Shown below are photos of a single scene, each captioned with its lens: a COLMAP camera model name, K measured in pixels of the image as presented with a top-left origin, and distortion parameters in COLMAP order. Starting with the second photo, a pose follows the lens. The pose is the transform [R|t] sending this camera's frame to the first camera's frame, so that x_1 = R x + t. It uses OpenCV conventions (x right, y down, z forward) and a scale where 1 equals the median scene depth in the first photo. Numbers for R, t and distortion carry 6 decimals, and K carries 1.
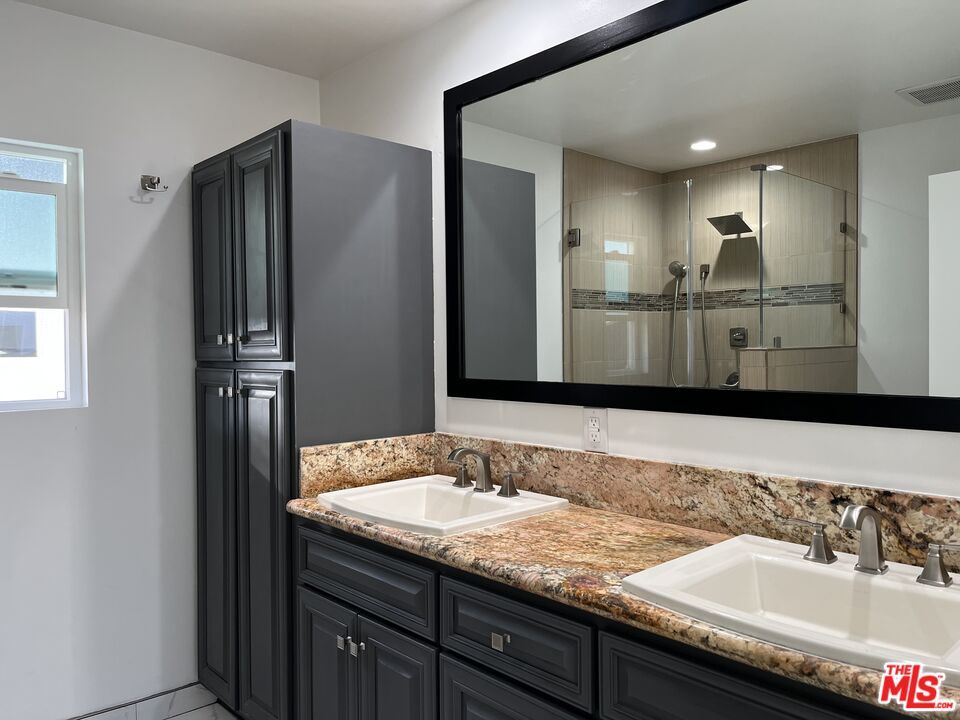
lens RADIAL K [[736.3, 0, 478.7], [0, 736.3, 359.0], [0, 0, 1]] dist [0.018477, -0.020125]
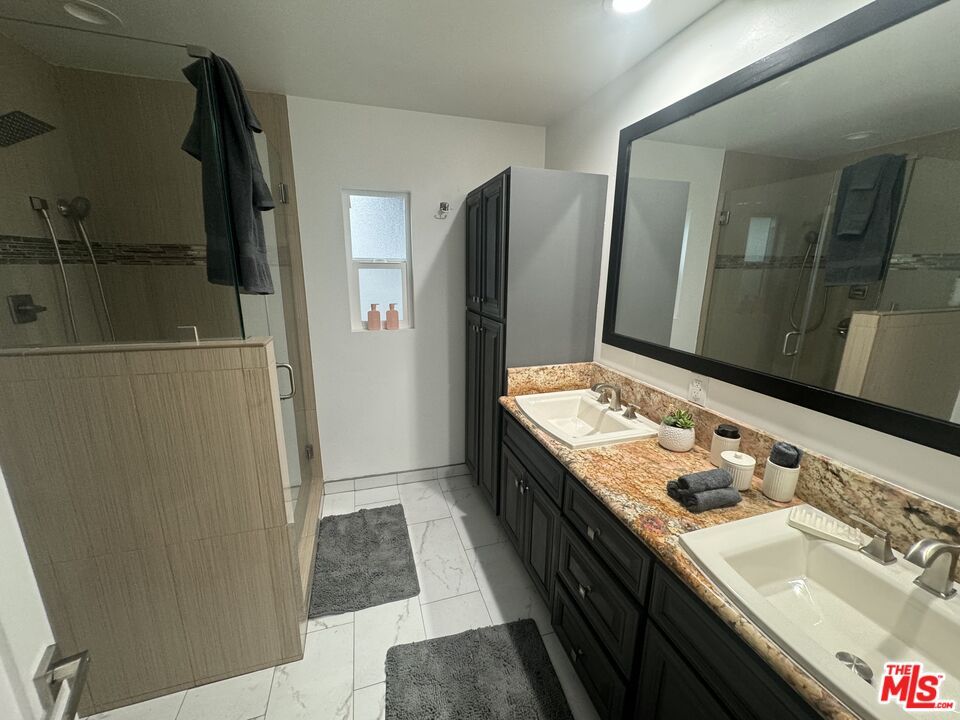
lens RADIAL K [[382.6, 0, 475.6], [0, 382.6, 357.9], [0, 0, 1]] dist [-0.006216, 0.001311]
pose [[0.901108, 0.116828, -0.417559, 0.068893], [-0.022231, 0.974198, 0.224595, -0.109696], [0.433024, -0.193102, 0.880455, 0.170511]]
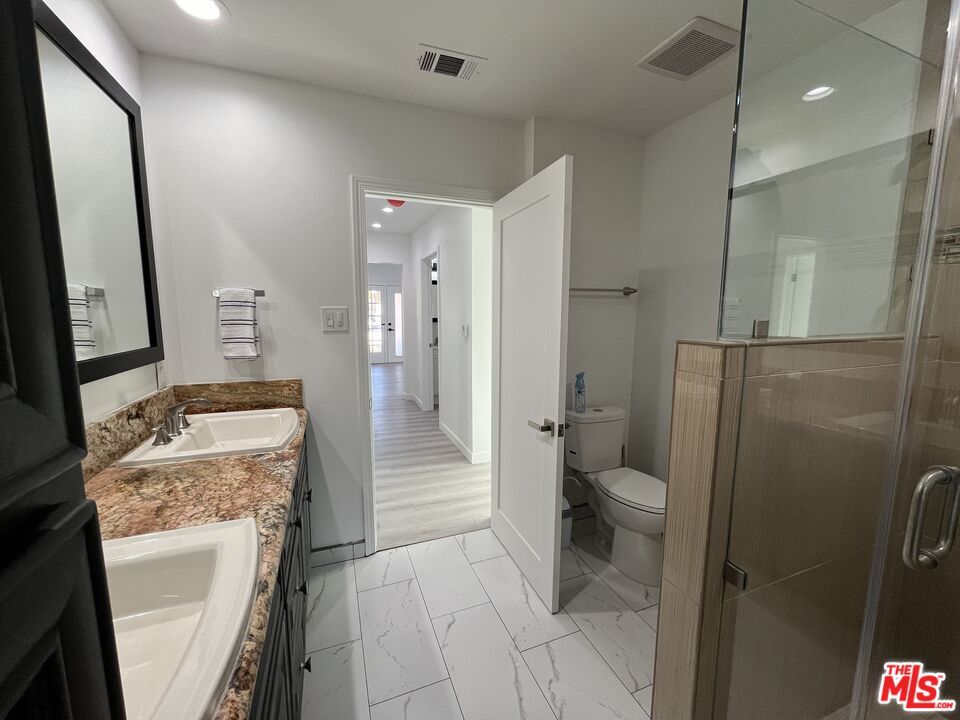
lens RADIAL K [[382.6, 0, 477.2], [0, 382.6, 359.6], [0, 0, 1]] dist [-0.006216, 0.001311]
pose [[-0.930364, -0.042257, 0.364193, -0.401283], [0.009297, 0.990297, 0.138653, -0.036373], [-0.366519, 0.132384, -0.920944, 1.065686]]
